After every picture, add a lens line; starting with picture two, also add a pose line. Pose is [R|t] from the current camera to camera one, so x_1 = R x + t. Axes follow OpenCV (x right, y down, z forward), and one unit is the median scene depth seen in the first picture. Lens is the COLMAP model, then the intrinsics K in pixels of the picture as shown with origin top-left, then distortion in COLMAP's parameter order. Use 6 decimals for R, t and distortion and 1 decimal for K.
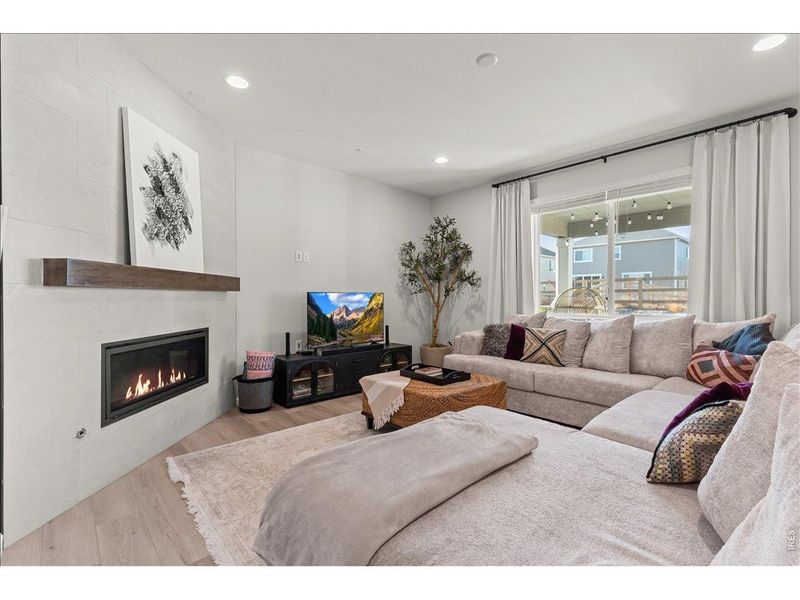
lens RADIAL K [[370.3, 0, 402.8], [0, 370.3, 301.5], [0, 0, 1]] dist [0.000698, 0.000568]
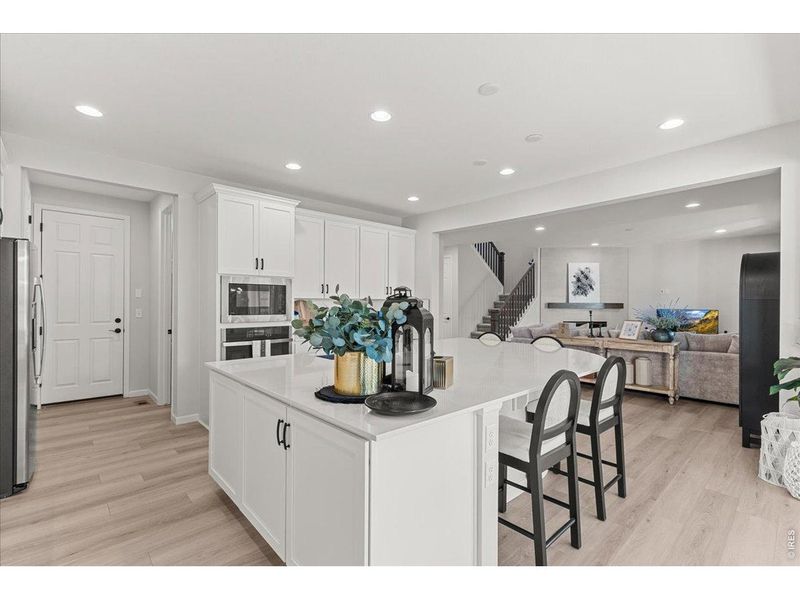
lens RADIAL K [[370.3, 0, 402.8], [0, 370.3, 301.5], [0, 0, 1]] dist [0.000698, 0.000568]
pose [[-0.005473, -0.004779, -0.999974, 2.714605], [-0.016757, 0.999849, -0.004687, -0.050566], [0.999845, 0.016731, -0.005552, -0.631601]]
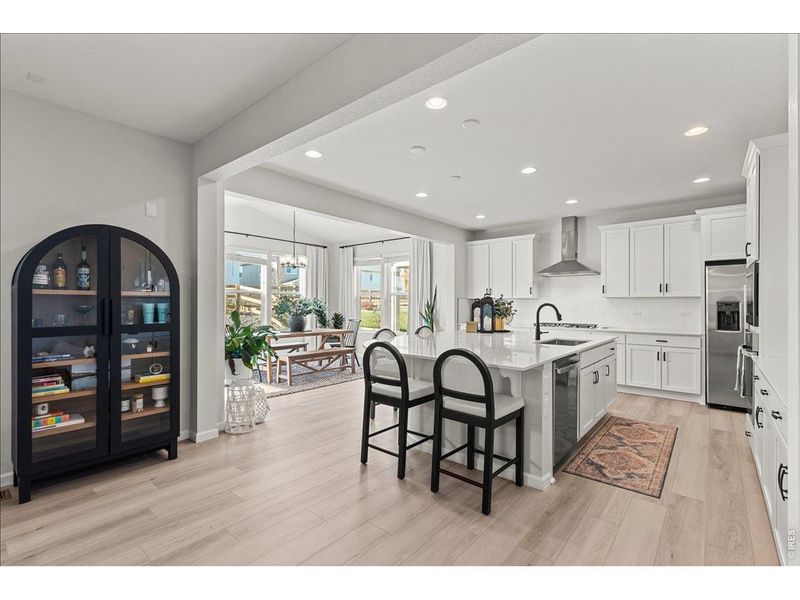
lens RADIAL K [[370.3, 0, 402.8], [0, 370.3, 301.5], [0, 0, 1]] dist [0.000698, 0.000568]
pose [[-0.118985, 0.005692, 0.992880, 0.363888], [0.010566, 0.999934, -0.004466, -0.043693], [-0.992840, 0.009959, -0.119037, -0.046647]]
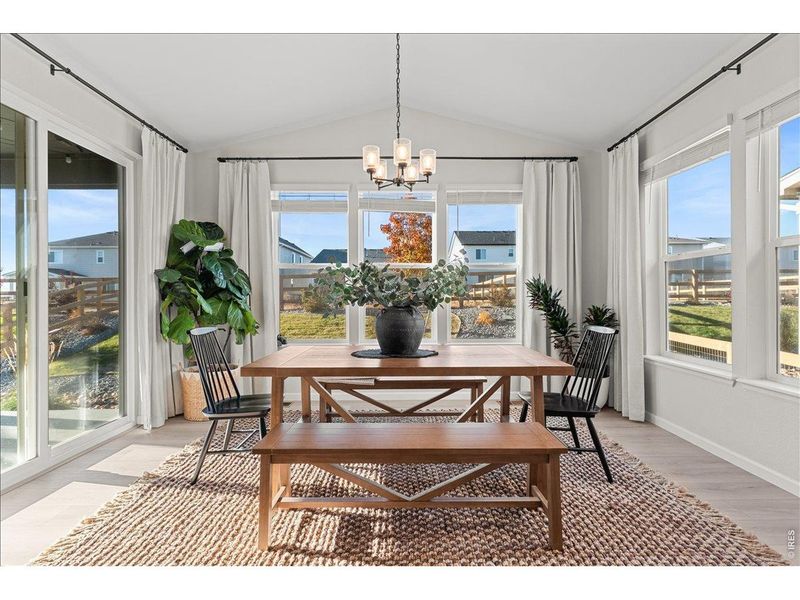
lens RADIAL K [[377.7, 0, 399.9], [0, 377.7, 298.1], [0, 0, 1]] dist [0.003365, 0.000577]
pose [[0.674794, -0.006044, 0.737981, 2.114528], [0.015090, 0.999870, -0.005608, -0.000422], [-0.737852, 0.014920, 0.674798, -0.251936]]
